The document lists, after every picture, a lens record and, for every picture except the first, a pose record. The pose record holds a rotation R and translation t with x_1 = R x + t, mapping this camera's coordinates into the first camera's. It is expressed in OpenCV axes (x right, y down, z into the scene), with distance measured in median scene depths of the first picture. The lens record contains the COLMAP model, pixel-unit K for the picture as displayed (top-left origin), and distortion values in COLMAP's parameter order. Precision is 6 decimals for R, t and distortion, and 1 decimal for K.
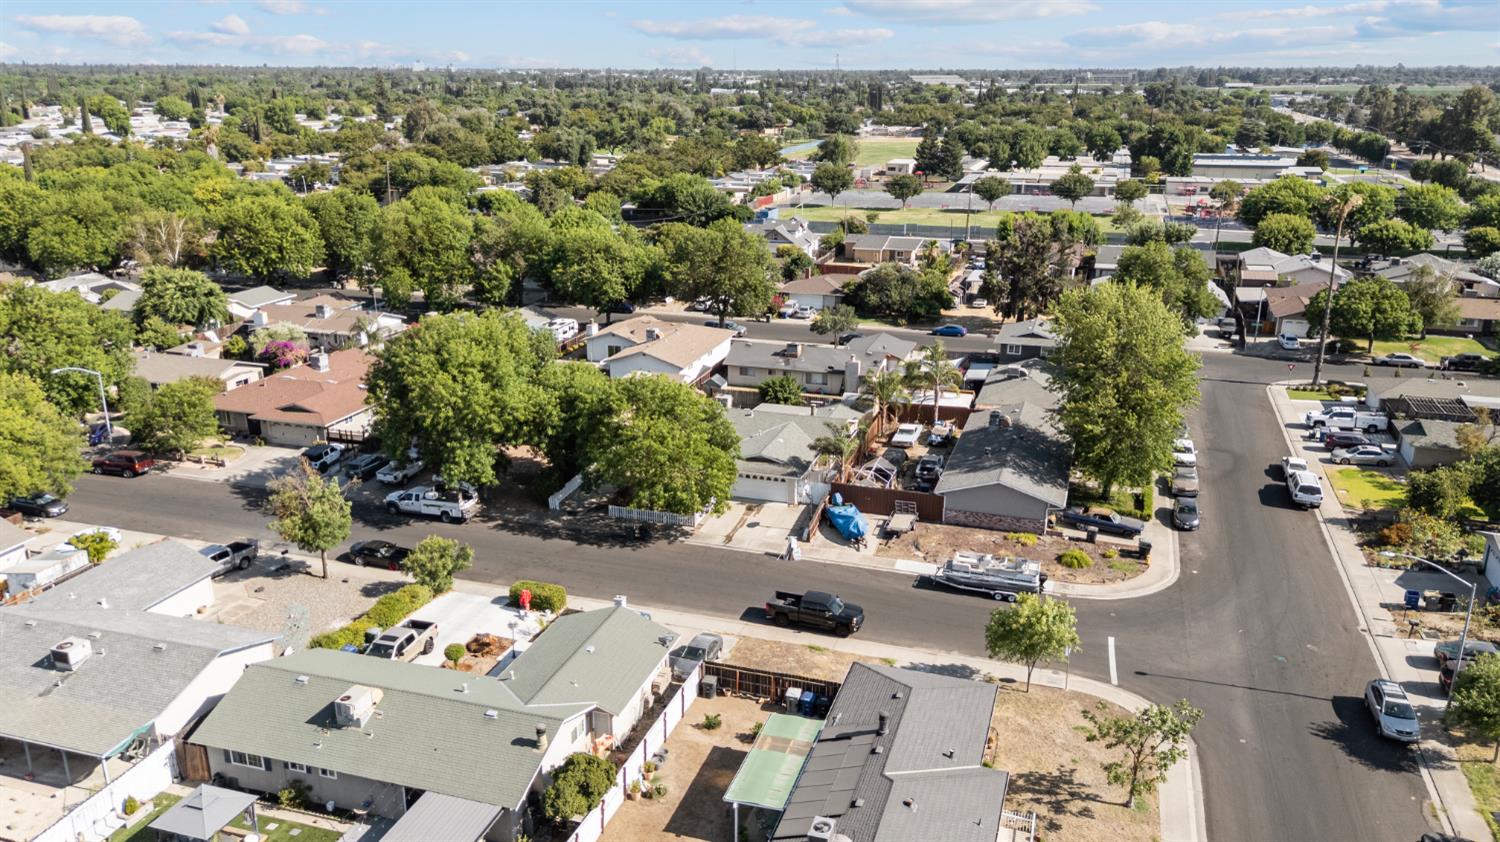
lens RADIAL K [[1115.3, 0, 750.0], [0, 1115.3, 421.0], [0, 0, 1]] dist [0.025032, -0.004923]
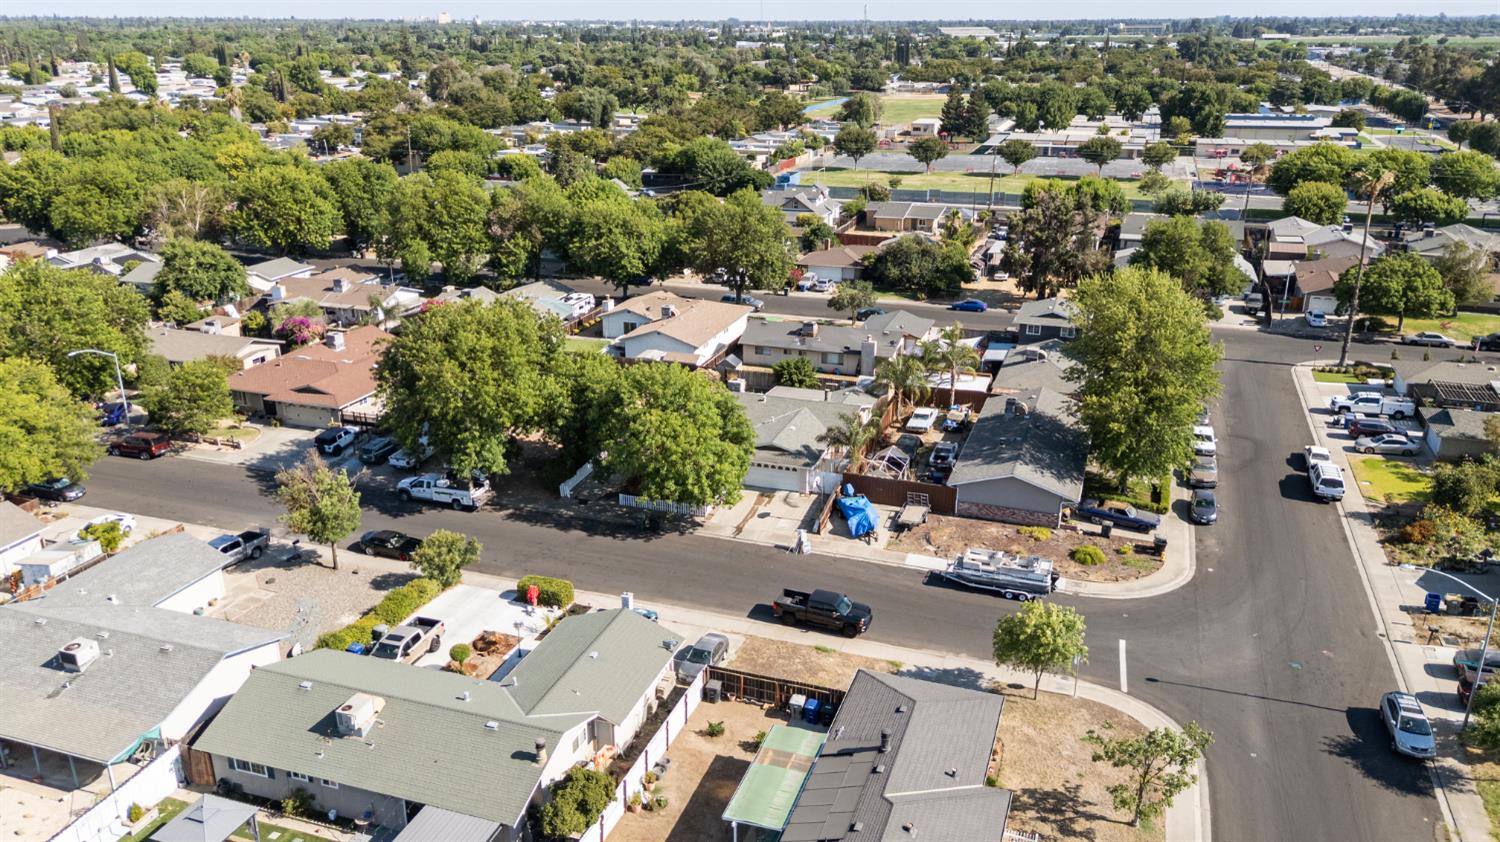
lens RADIAL K [[1109.1, 0, 750.0], [0, 1109.1, 421.0], [0, 0, 1]] dist [0.026917, -0.009827]
pose [[0.999737, 0.005536, -0.022265, 0.010322], [-0.004622, 0.999153, 0.040900, -0.026906], [0.022472, -0.040787, 0.998915, 0.013282]]
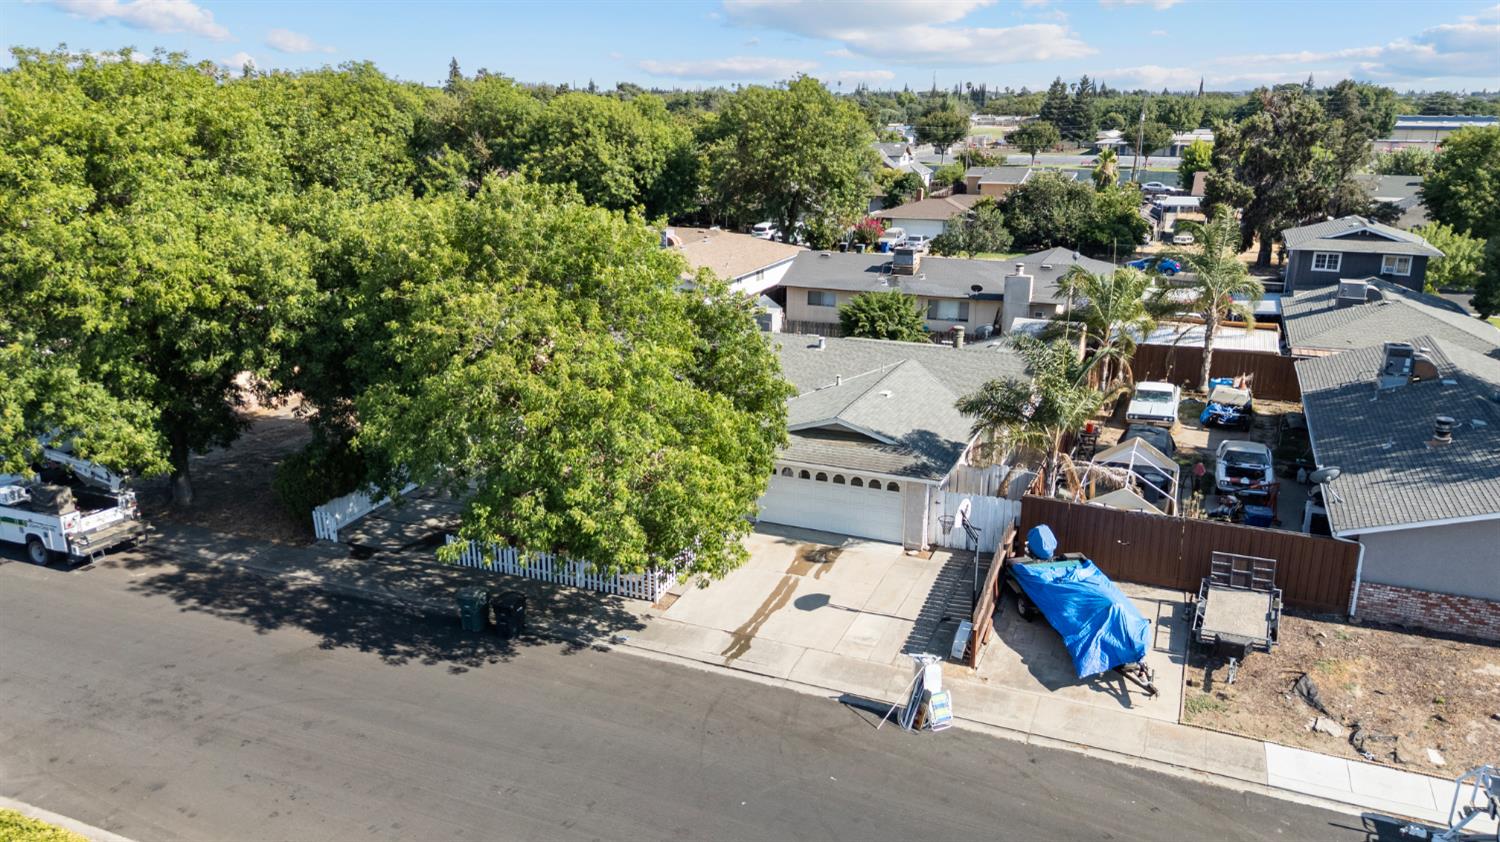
lens RADIAL K [[1109.1, 0, 750.0], [0, 1109.1, 421.0], [0, 0, 1]] dist [0.026917, -0.009827]
pose [[0.996654, 0.028065, -0.076764, 0.007545], [-0.029453, 0.999421, -0.017016, 0.034128], [0.076242, 0.019220, 0.996904, 0.540260]]
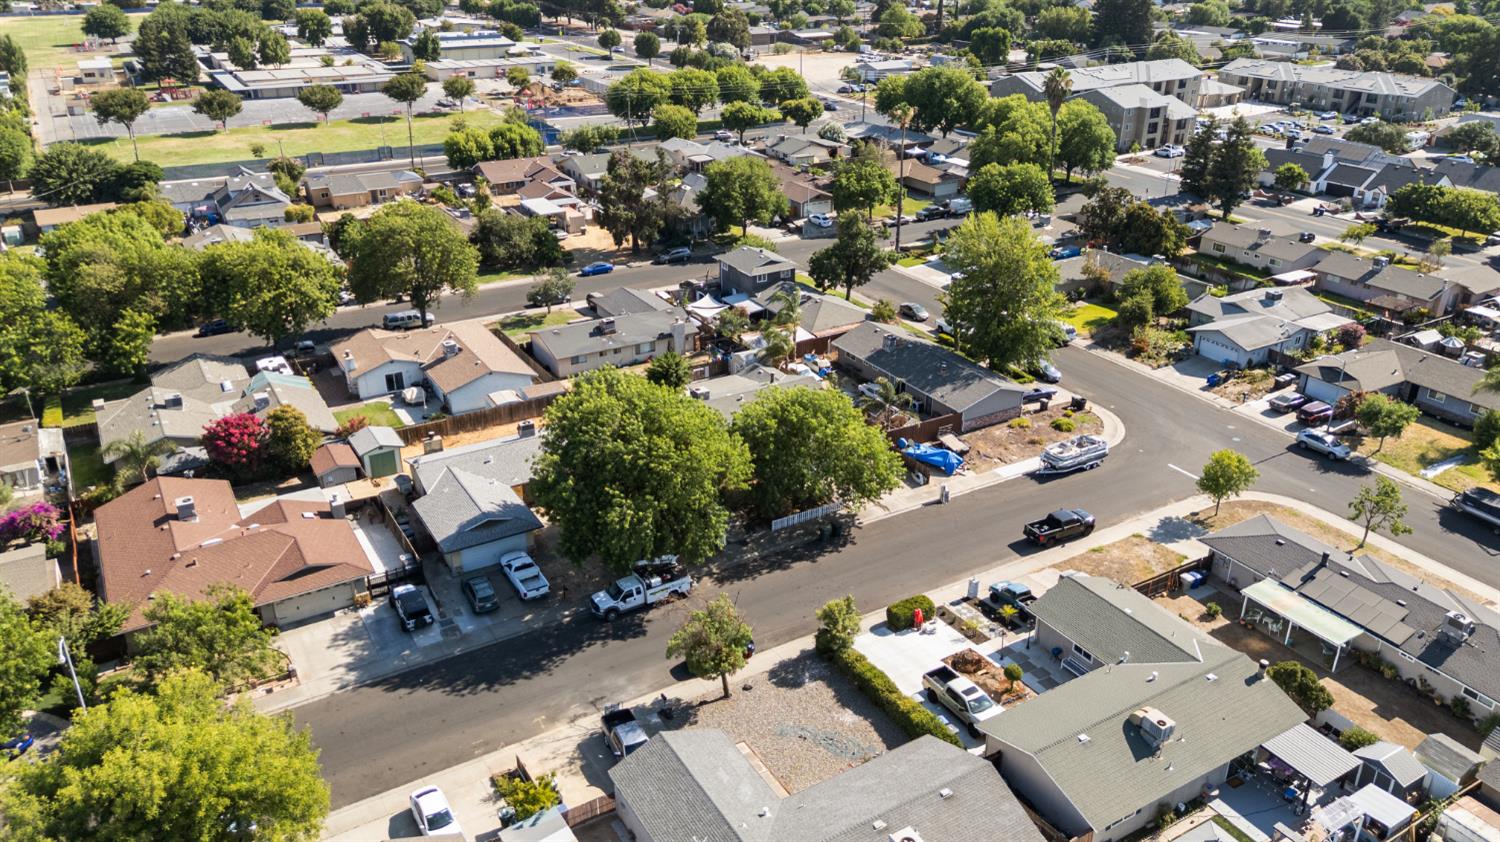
lens RADIAL K [[1093.6, 0, 750.0], [0, 1093.6, 421.0], [0, 0, 1]] dist [0.047219, -0.001442]
pose [[0.659786, -0.315527, 0.682001, -0.703161], [0.221917, 0.948911, 0.224324, -0.214376], [-0.717939, 0.003342, 0.696098, 0.270132]]
